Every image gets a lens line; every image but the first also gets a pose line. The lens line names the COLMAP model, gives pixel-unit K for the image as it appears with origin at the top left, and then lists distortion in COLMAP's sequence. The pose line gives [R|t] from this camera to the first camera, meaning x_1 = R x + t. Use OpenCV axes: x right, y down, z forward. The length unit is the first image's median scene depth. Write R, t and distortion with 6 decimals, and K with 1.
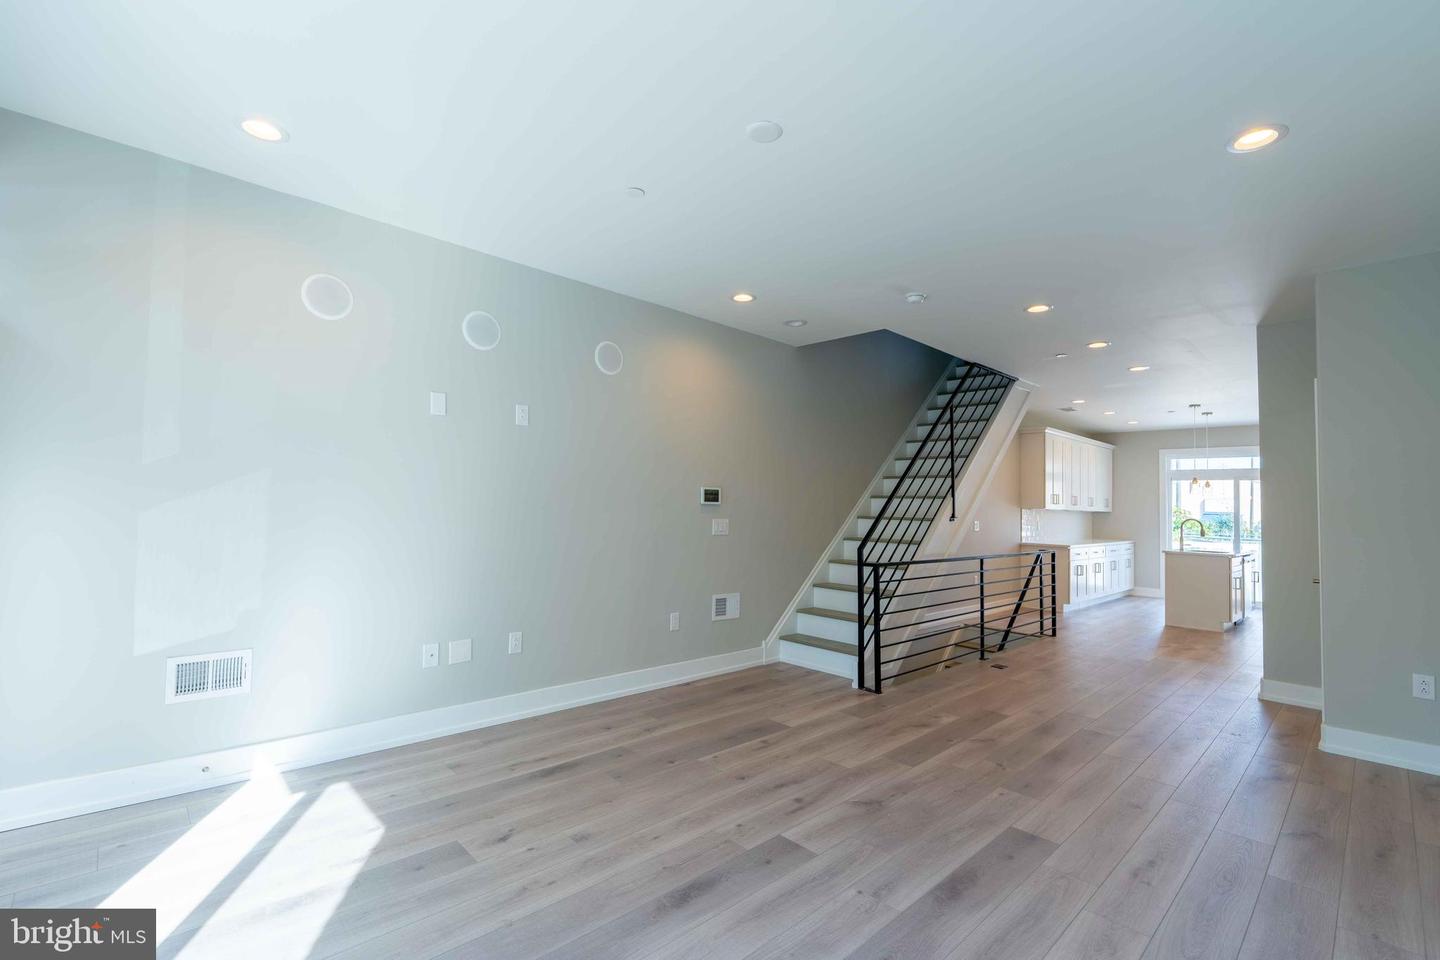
lens RADIAL K [[642.8, 0, 720.1], [0, 642.8, 478.7], [0, 0, 1]] dist [0.004171, 0.000009]
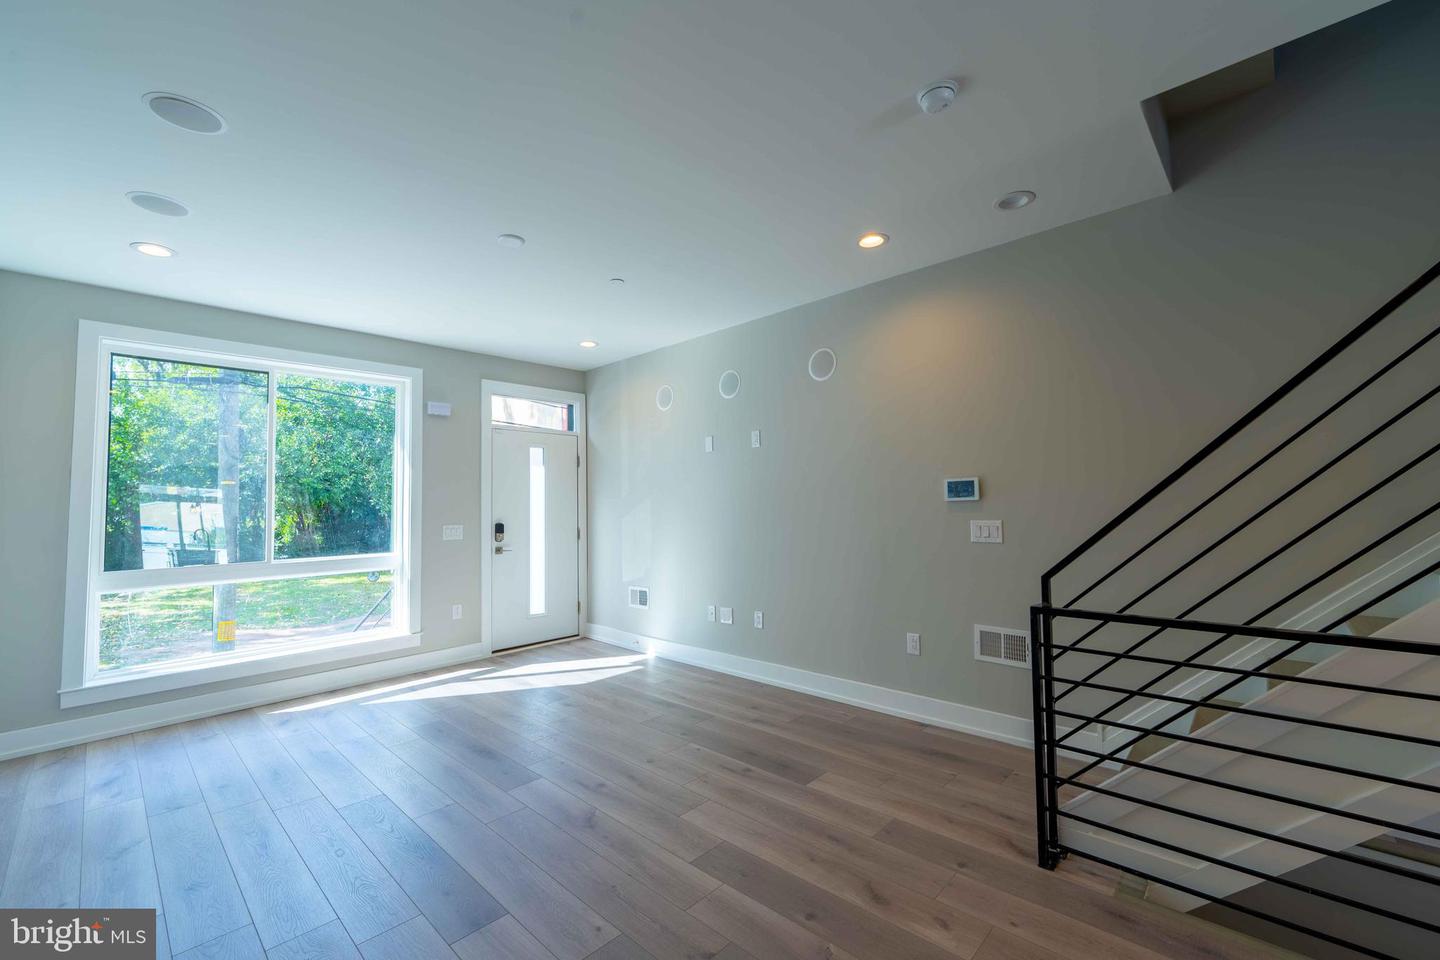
lens RADIAL K [[603.9, 0, 719.7], [0, 603.9, 478.9], [0, 0, 1]] dist [0.004130, -0.000363]
pose [[0.027659, -0.073688, -0.996898, 0.938395], [0.067001, 0.995173, -0.071701, 0.064318], [0.997369, -0.064810, 0.032462, 0.964785]]
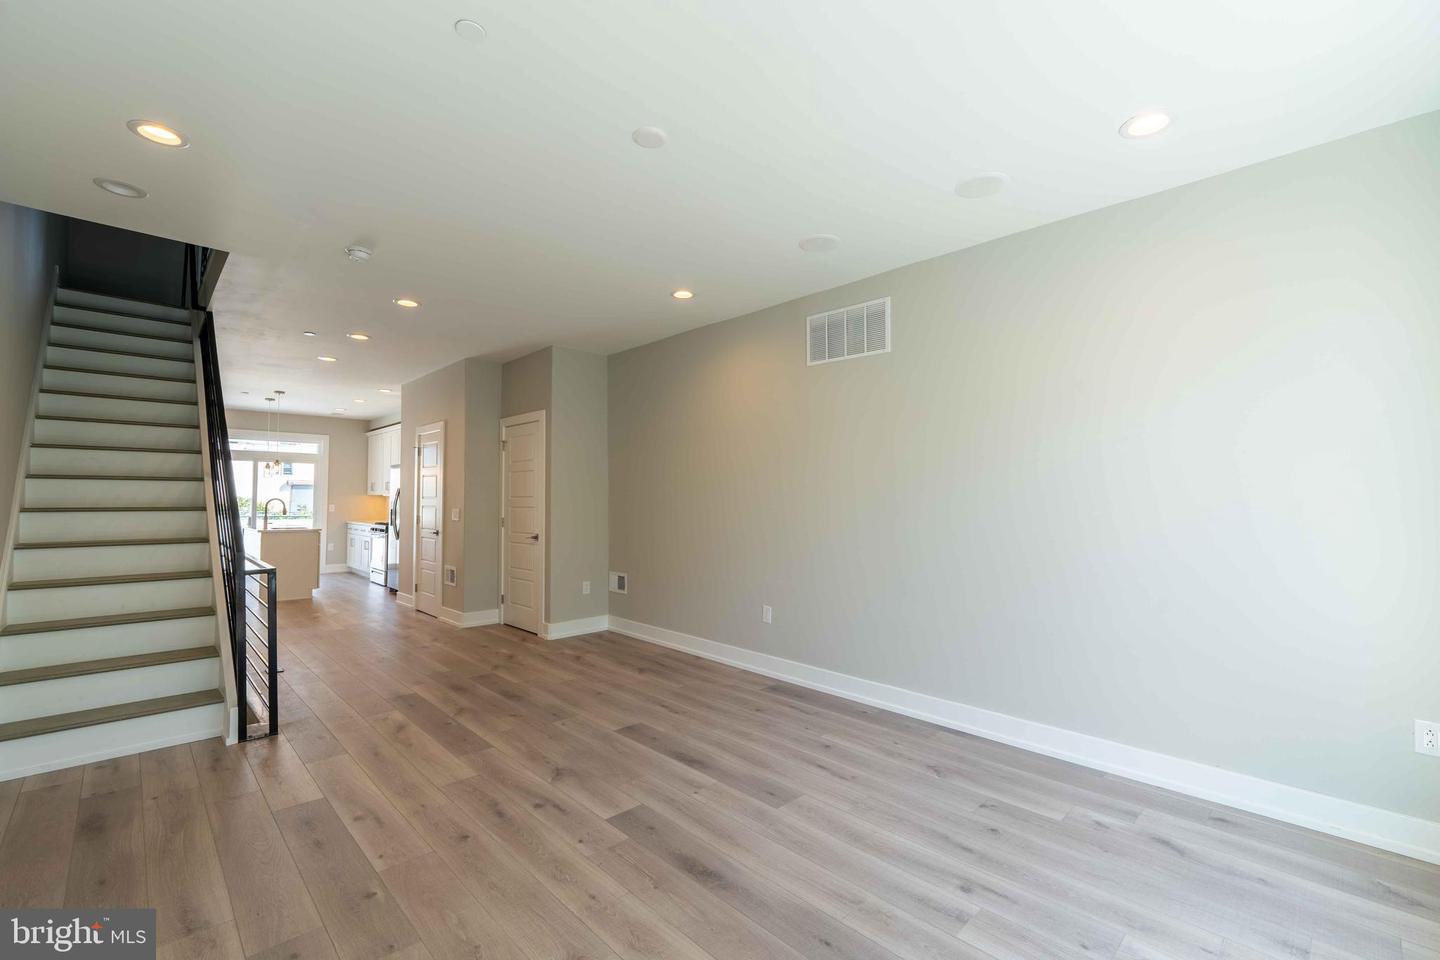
lens RADIAL K [[603.9, 0, 727.2], [0, 603.9, 485.8], [0, 0, 1]] dist [0.004130, -0.000363]
pose [[-0.005248, -0.002174, 0.999984, -0.632136], [-0.049121, 0.998791, 0.001913, 0.004840], [-0.998779, -0.049110, -0.005348, 0.602056]]
